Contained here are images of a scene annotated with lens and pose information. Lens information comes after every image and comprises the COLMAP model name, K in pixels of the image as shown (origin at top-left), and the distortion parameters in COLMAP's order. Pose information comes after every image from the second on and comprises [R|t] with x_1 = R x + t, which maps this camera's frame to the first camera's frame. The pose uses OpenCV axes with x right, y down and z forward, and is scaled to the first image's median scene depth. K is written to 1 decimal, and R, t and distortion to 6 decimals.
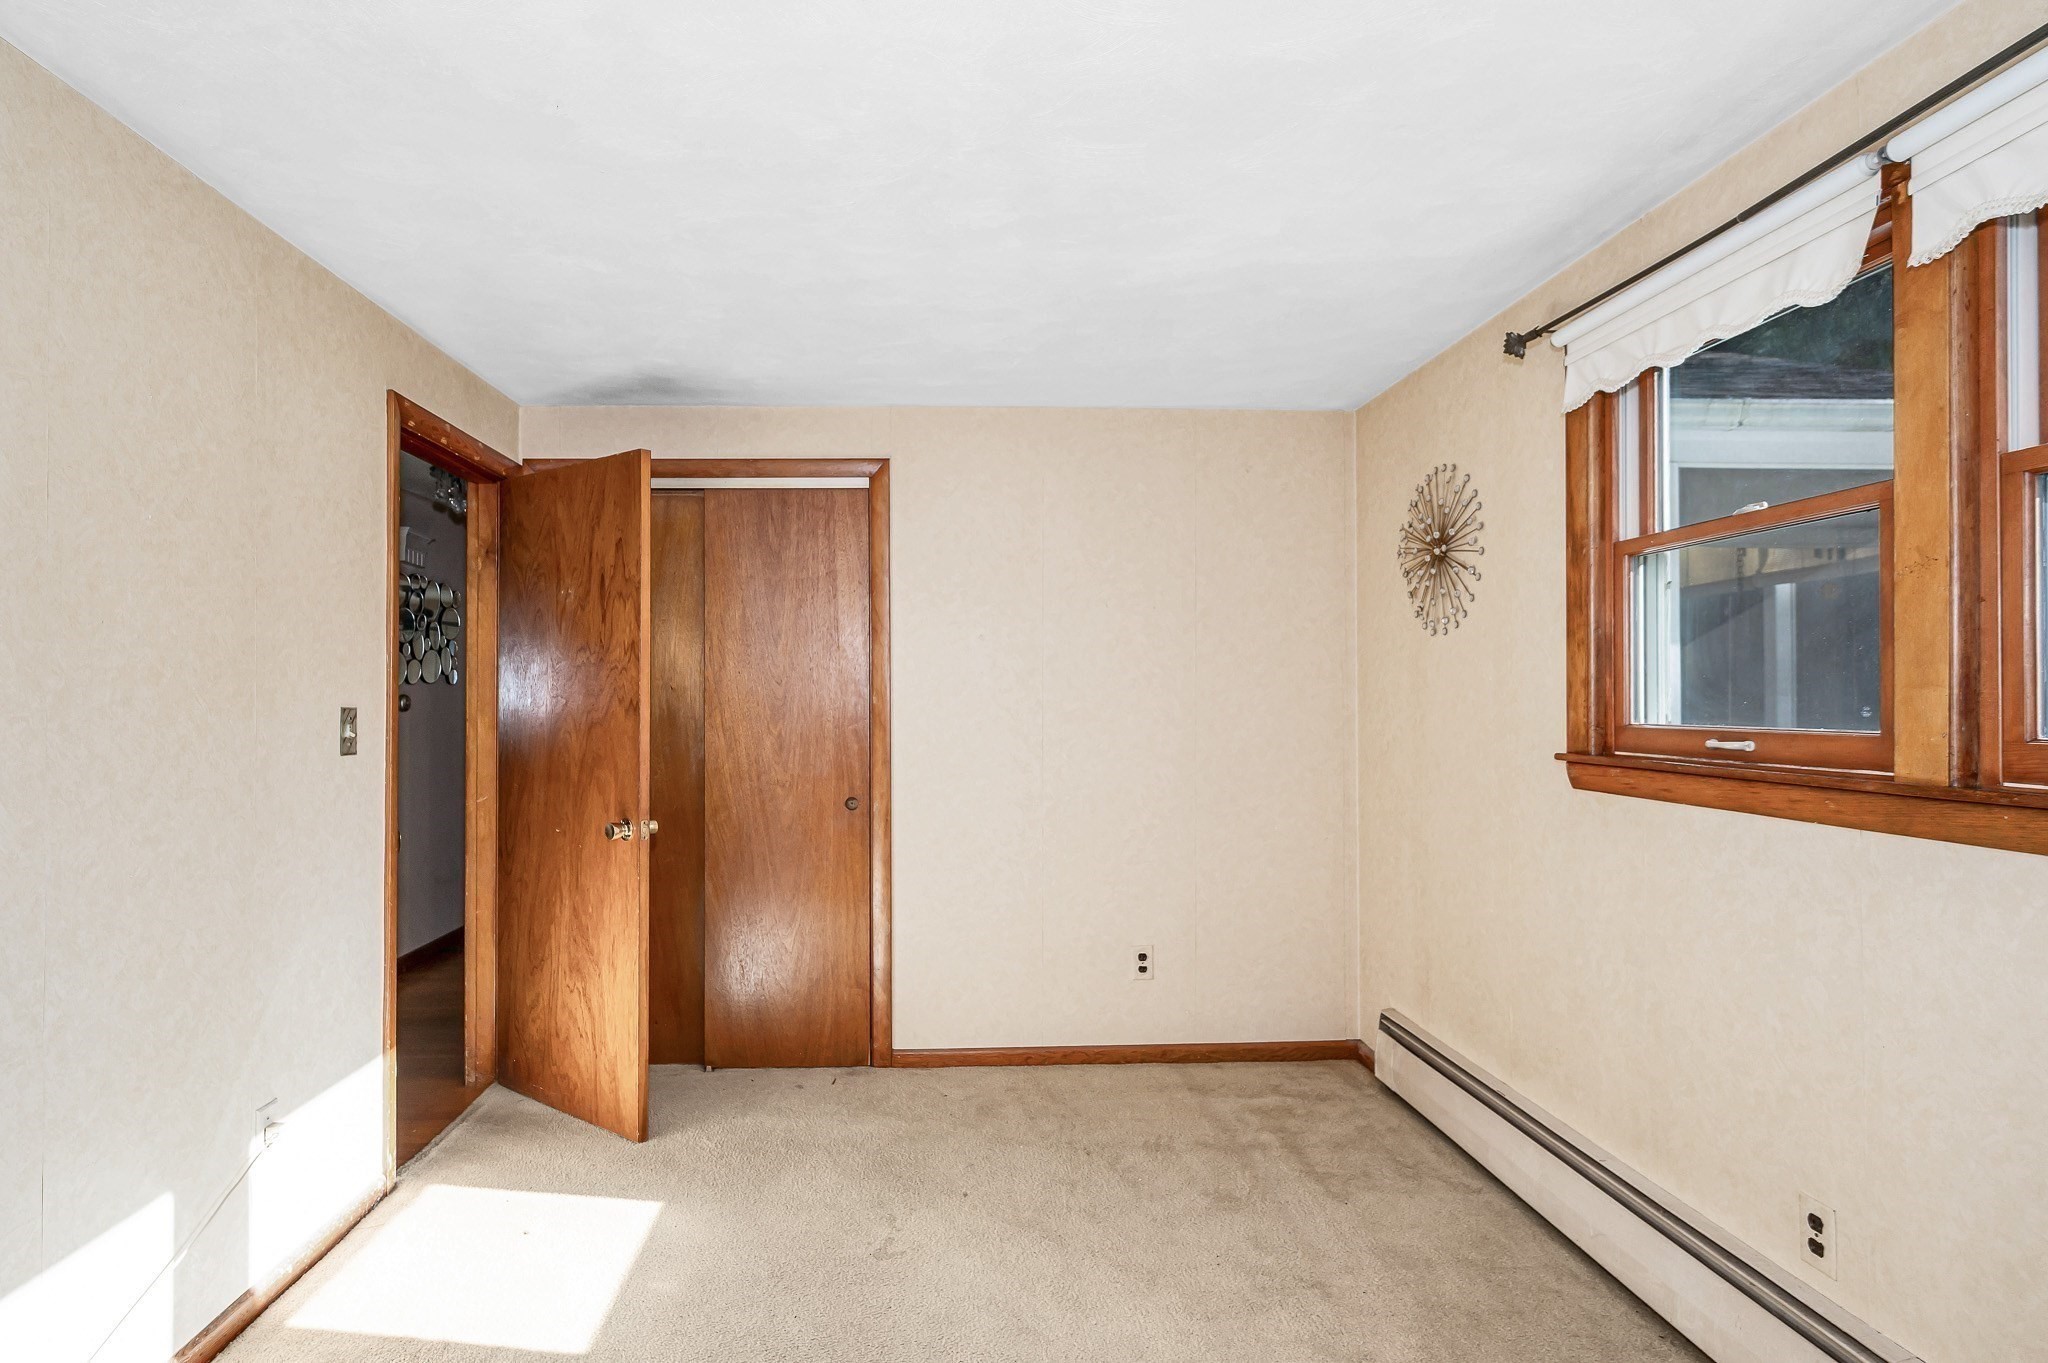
lens RADIAL K [[1075.4, 0, 1024.0], [0, 1075.4, 681.5], [0, 0, 1]] dist [-0.000389, -0.000106]
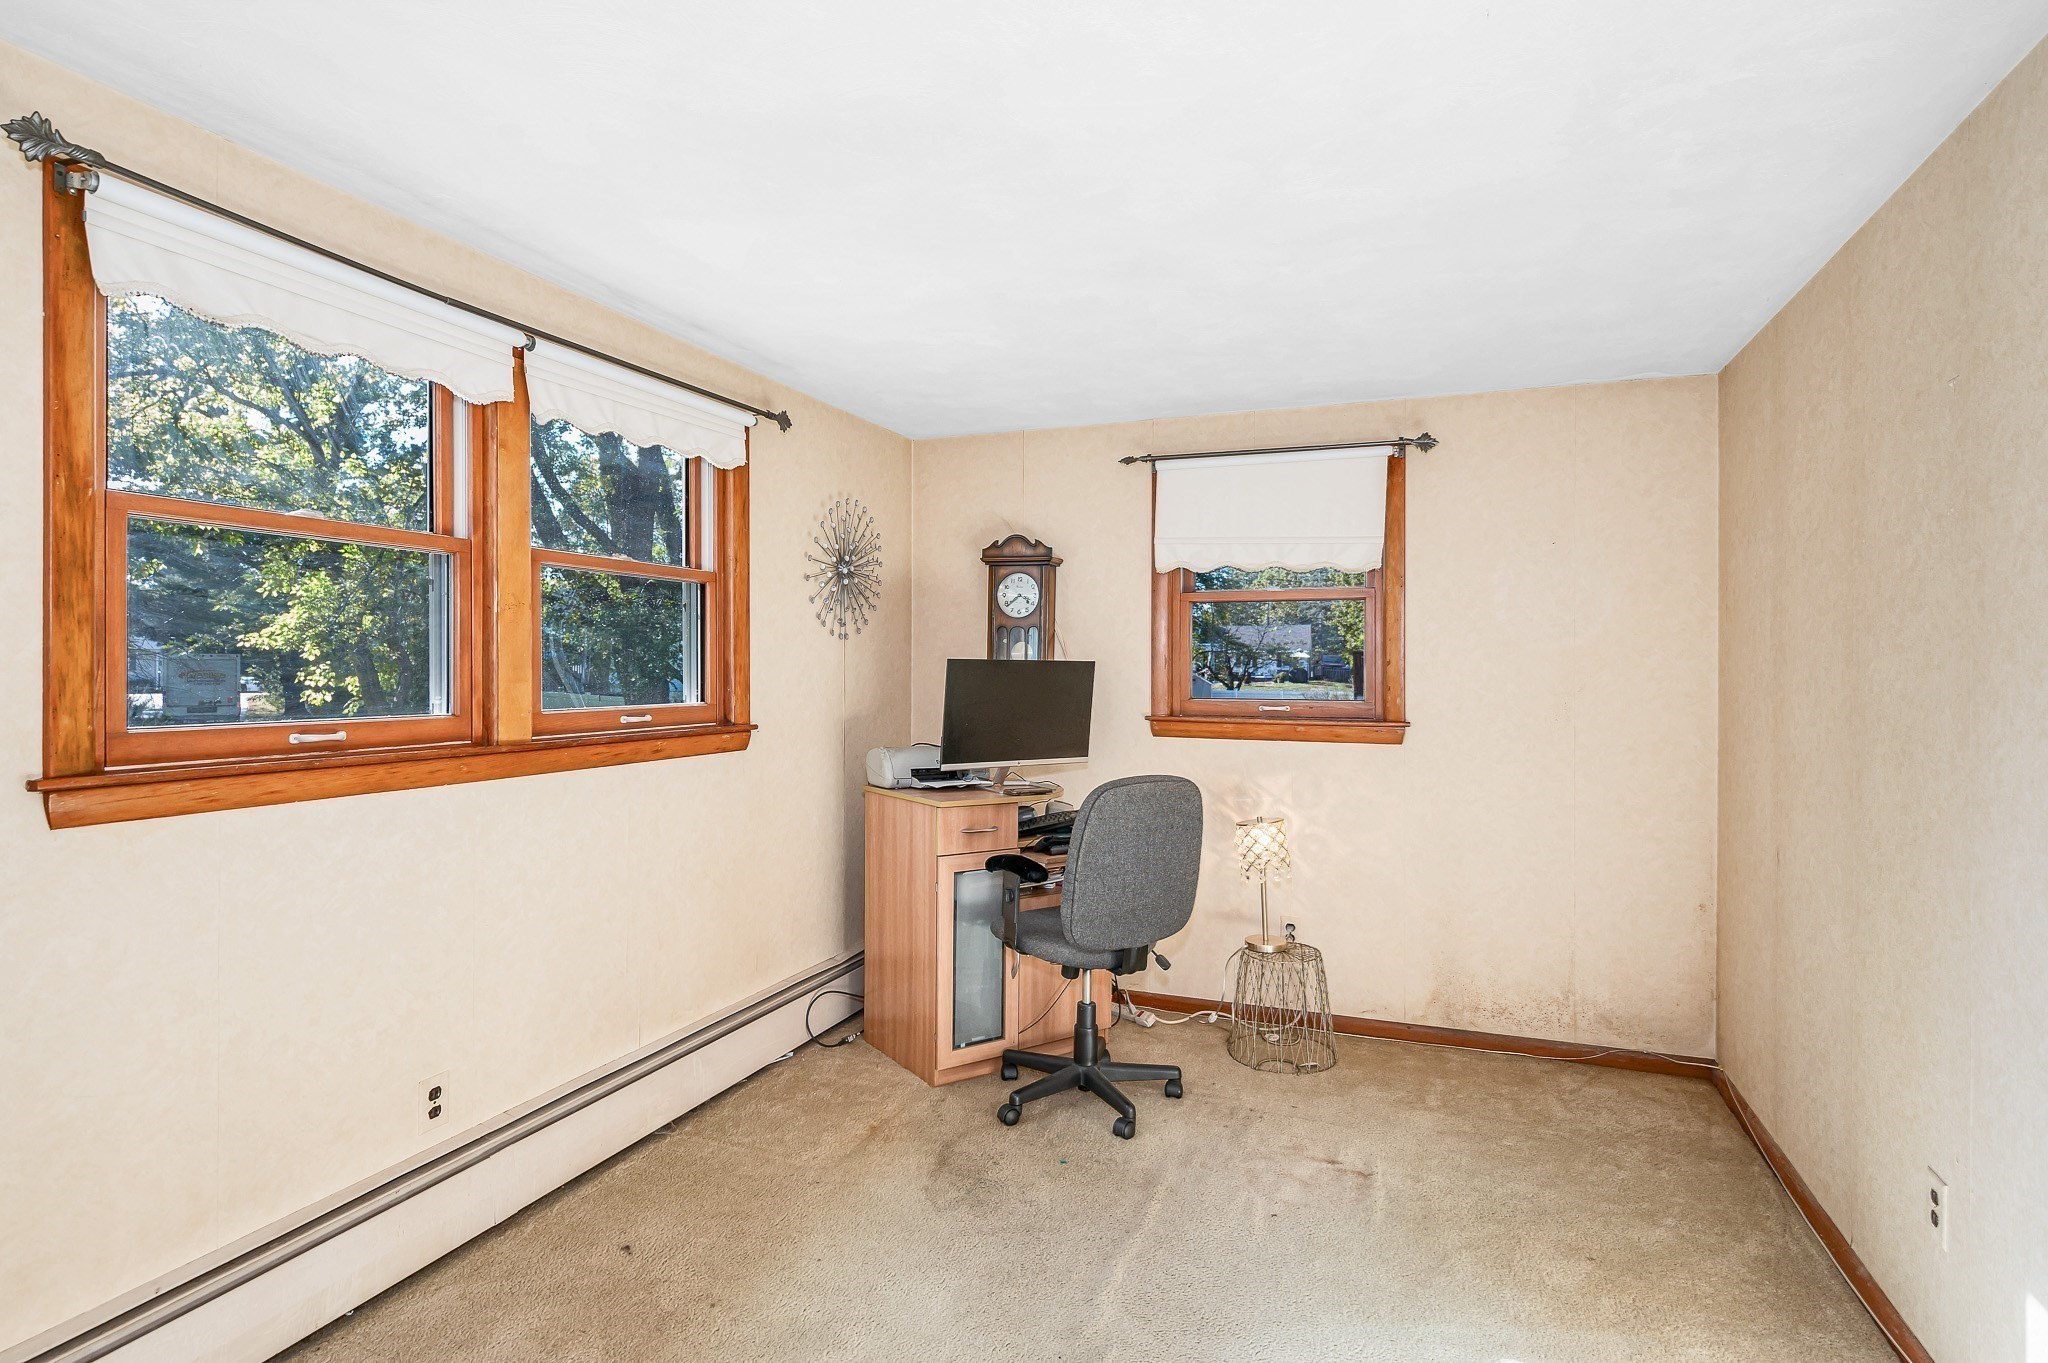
lens RADIAL K [[1062.4, 0, 1024.0], [0, 1062.4, 681.5], [0, 0, 1]] dist [0.000035, -0.000025]
pose [[-0.894476, -0.000364, 0.447116, -0.414622], [-0.003931, 0.999967, -0.007052, 0.009229], [-0.447099, -0.008065, -0.894448, 1.594459]]
